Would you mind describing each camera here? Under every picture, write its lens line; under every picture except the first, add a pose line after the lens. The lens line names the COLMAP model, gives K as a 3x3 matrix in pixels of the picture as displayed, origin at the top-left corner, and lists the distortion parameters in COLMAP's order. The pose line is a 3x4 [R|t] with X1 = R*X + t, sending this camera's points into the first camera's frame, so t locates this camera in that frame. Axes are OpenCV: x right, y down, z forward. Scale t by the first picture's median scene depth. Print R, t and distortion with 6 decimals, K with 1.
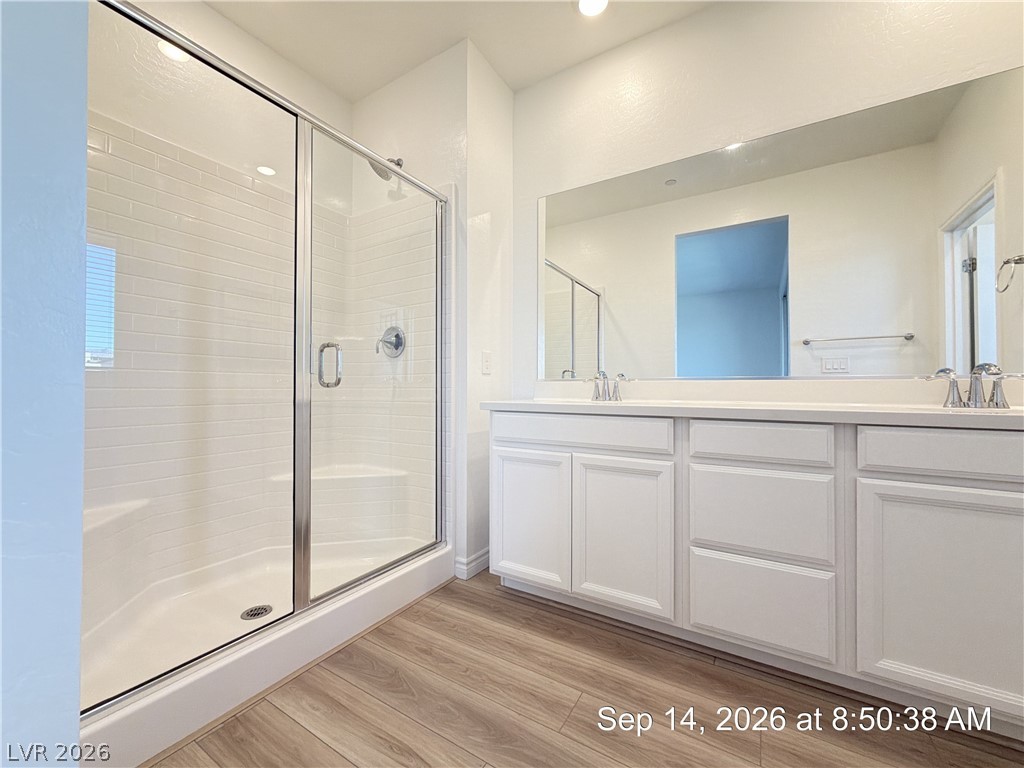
lens RADIAL K [[407.3, 0, 512.9], [0, 407.3, 383.3], [0, 0, 1]] dist [0.000168, -0.000121]
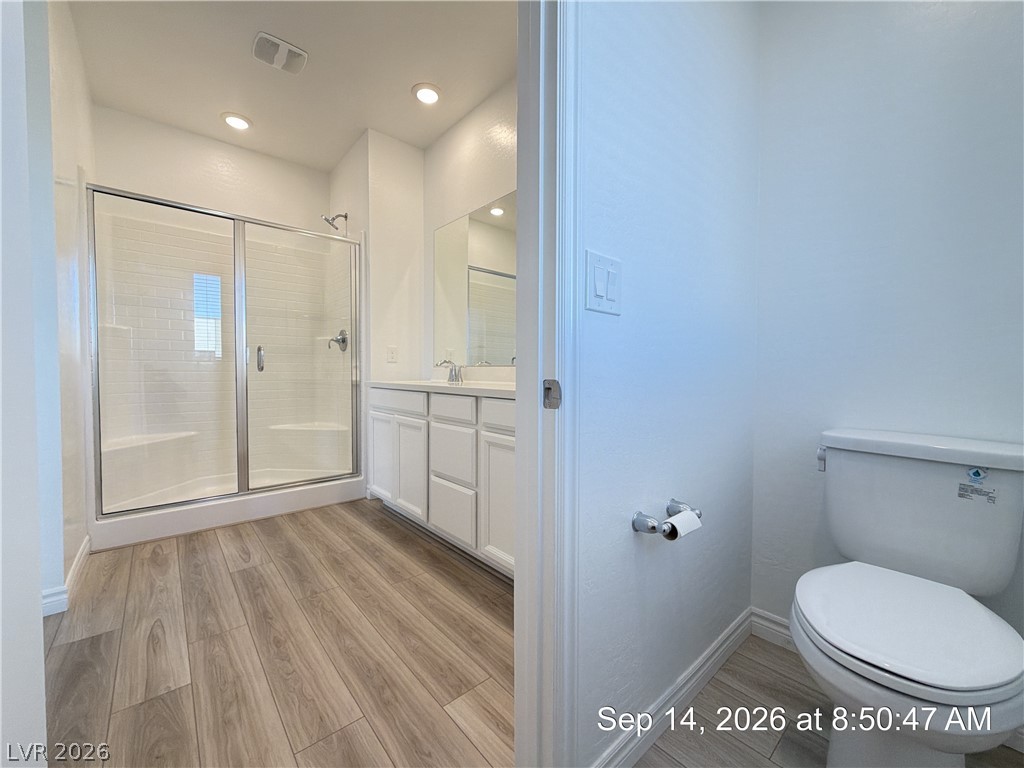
lens RADIAL K [[388.7, 0, 481.4], [0, 388.7, 383.3], [0, 0, 1]] dist [0.000569, -0.000019]
pose [[0.953461, 0.013200, -0.301227, 0.972992], [-0.000565, 0.999118, 0.041994, -0.008669], [0.301516, -0.039869, 0.952627, -0.307317]]
